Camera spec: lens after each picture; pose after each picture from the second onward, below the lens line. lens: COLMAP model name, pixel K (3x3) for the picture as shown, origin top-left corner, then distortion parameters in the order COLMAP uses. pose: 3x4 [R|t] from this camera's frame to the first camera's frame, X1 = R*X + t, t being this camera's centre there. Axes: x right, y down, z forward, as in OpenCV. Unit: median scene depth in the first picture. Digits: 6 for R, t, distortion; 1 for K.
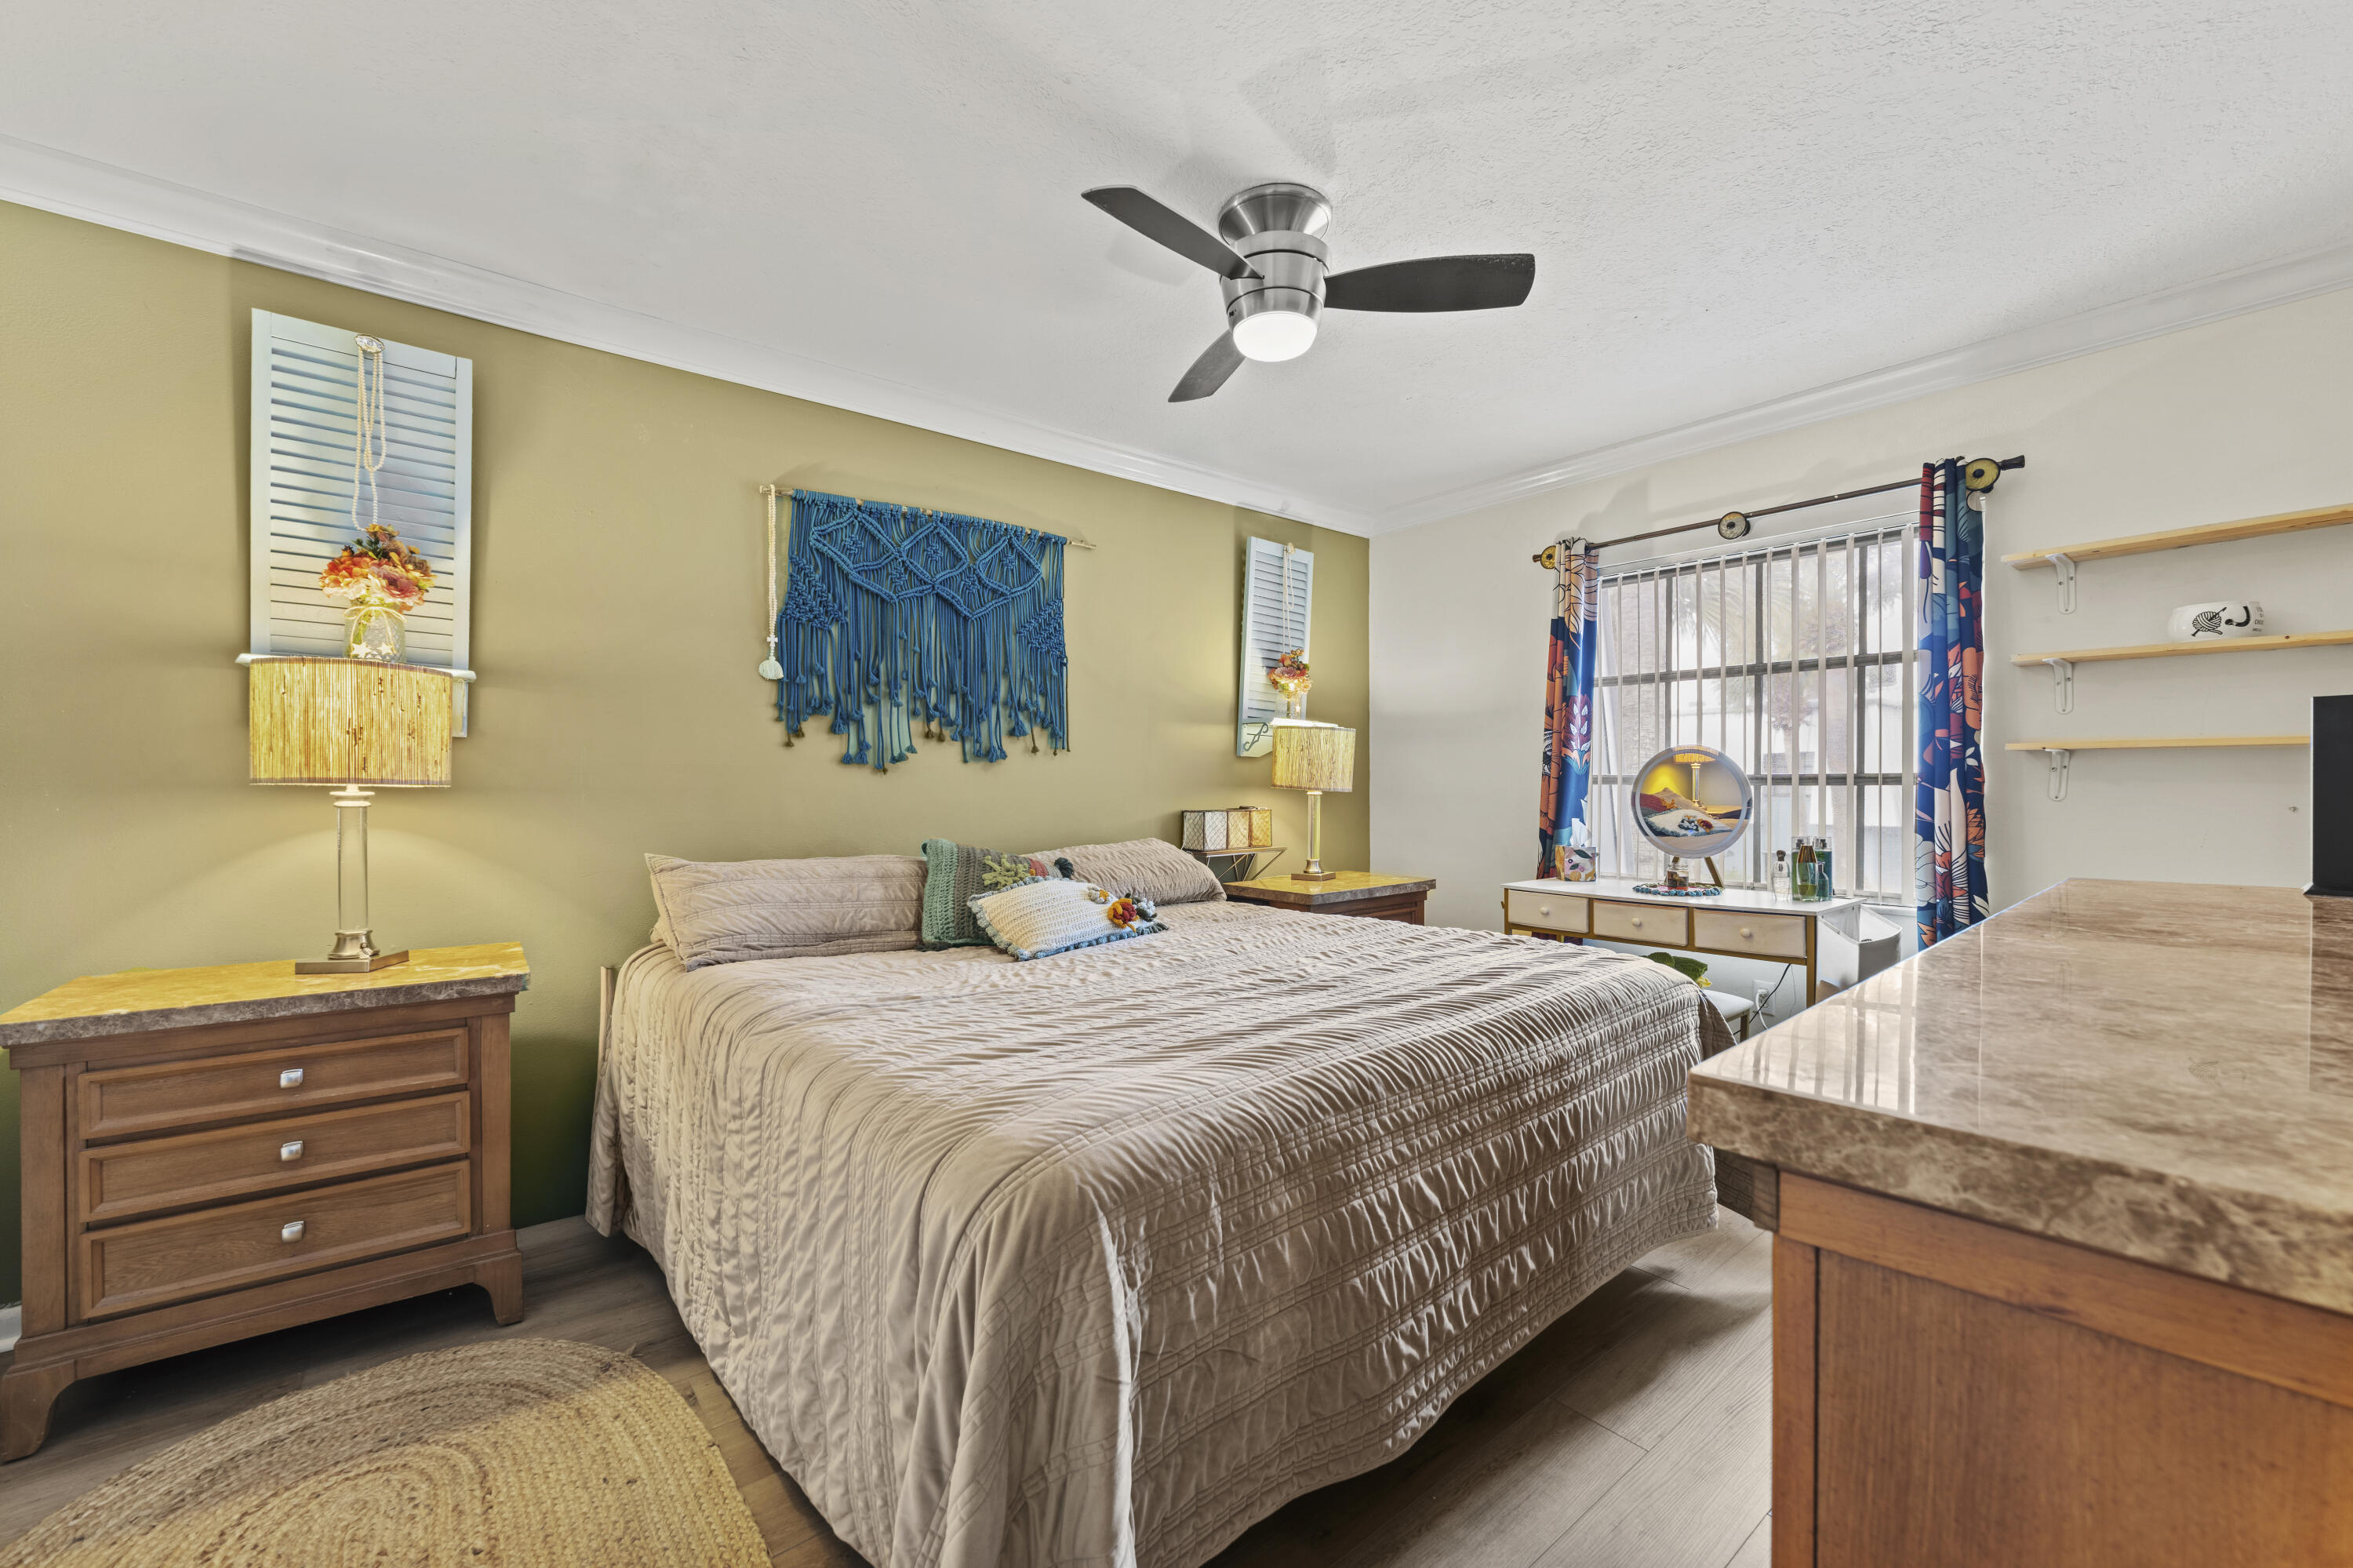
lens RADIAL K [[957.4, 0, 1155.6], [0, 957.4, 790.9], [0, 0, 1]] dist [0.000700, -0.002791]
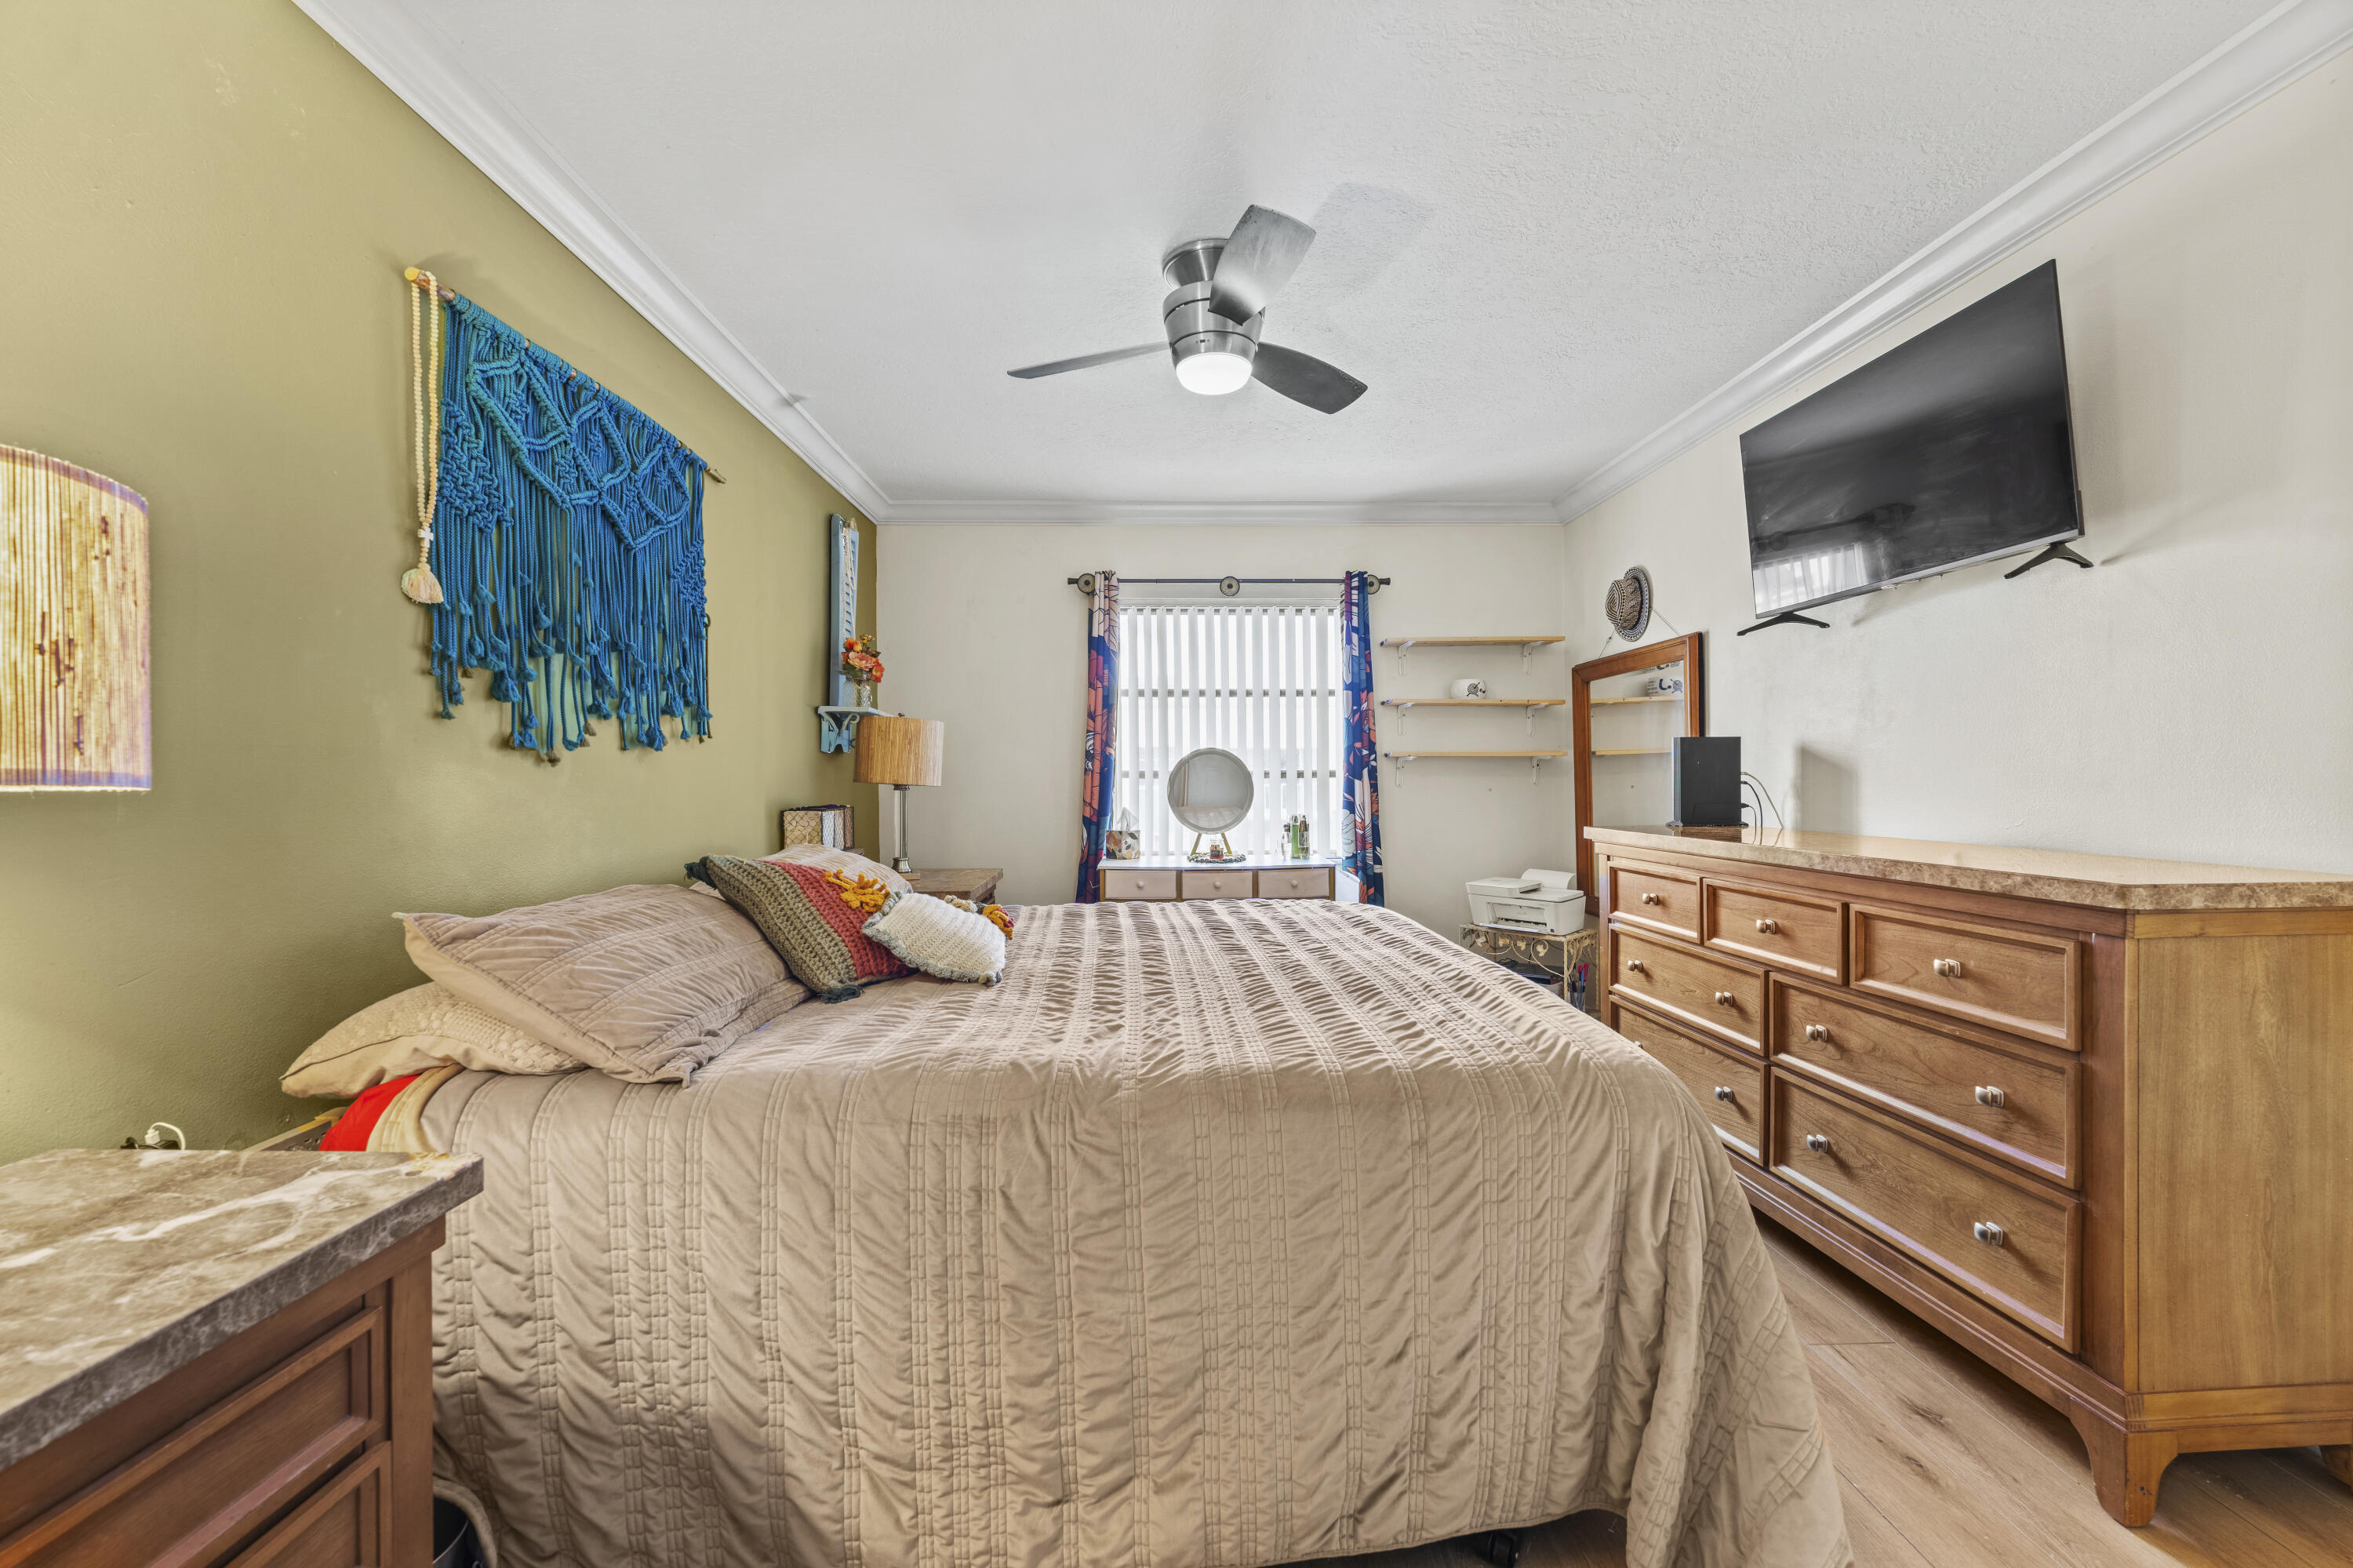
lens RADIAL K [[957.4, 0, 1177.5], [0, 957.4, 777.1], [0, 0, 1]] dist [0.000700, -0.002791]
pose [[0.602782, -0.002292, 0.797902, -0.602289], [0.009342, 0.999948, -0.004185, -0.003487], [-0.797851, 0.009977, 0.602772, 0.287314]]
